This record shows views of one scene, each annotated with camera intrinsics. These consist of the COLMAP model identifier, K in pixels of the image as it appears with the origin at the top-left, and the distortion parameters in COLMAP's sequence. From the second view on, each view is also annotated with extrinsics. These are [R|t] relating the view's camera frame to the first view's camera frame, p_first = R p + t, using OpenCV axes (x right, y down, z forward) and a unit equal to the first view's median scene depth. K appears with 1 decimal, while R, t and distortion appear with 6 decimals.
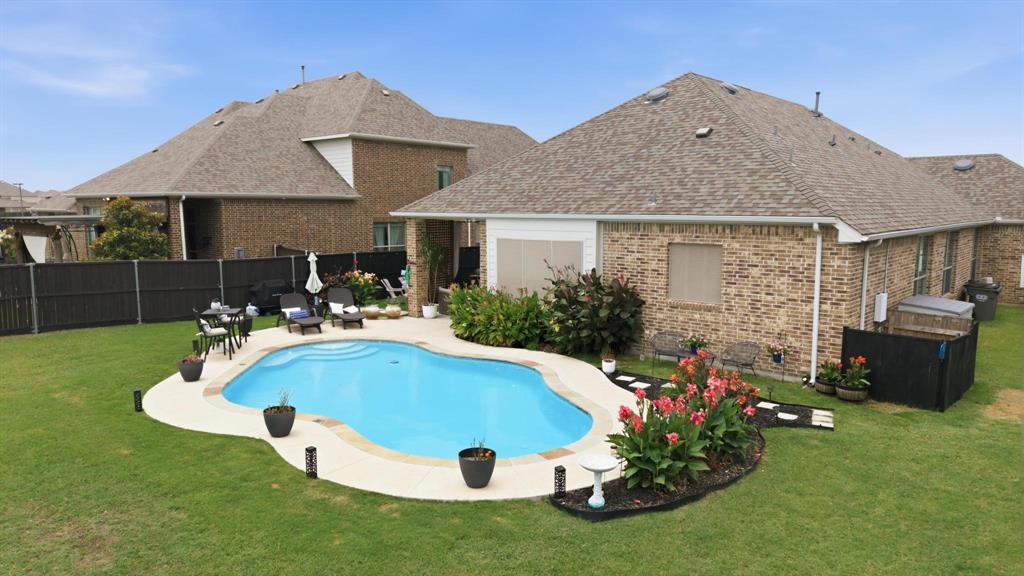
lens RADIAL K [[684.5, 0, 512.0], [0, 684.5, 288.0], [0, 0, 1]] dist [0.004103, 0.006637]
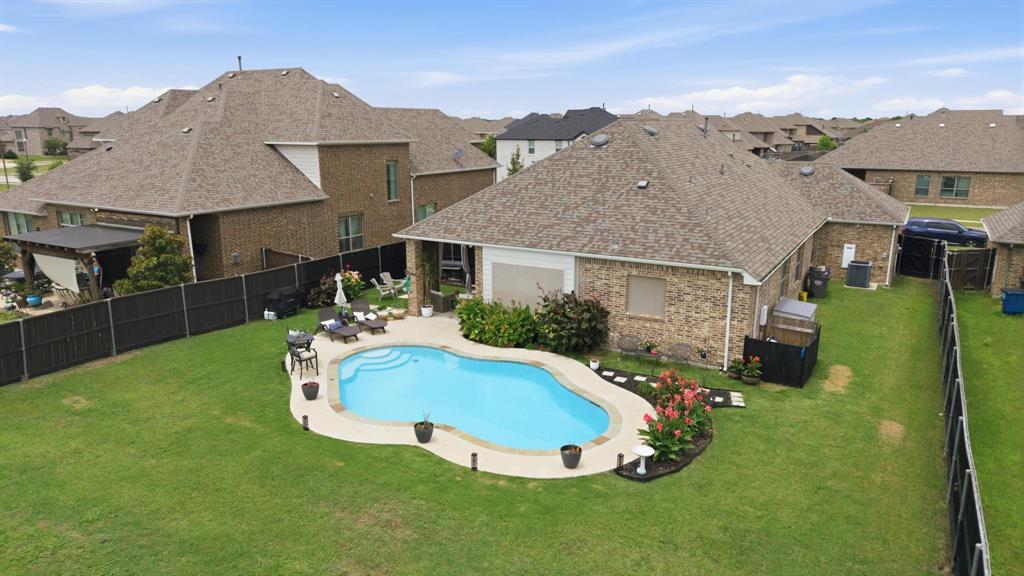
lens RADIAL K [[677.4, 0, 512.0], [0, 677.4, 288.0], [0, 0, 1]] dist [0.045664, -0.058402]
pose [[0.980667, -0.047122, 0.189927, -0.276191], [0.025553, 0.993100, 0.114453, -0.202018], [-0.194010, -0.107387, 0.975104, -0.341204]]
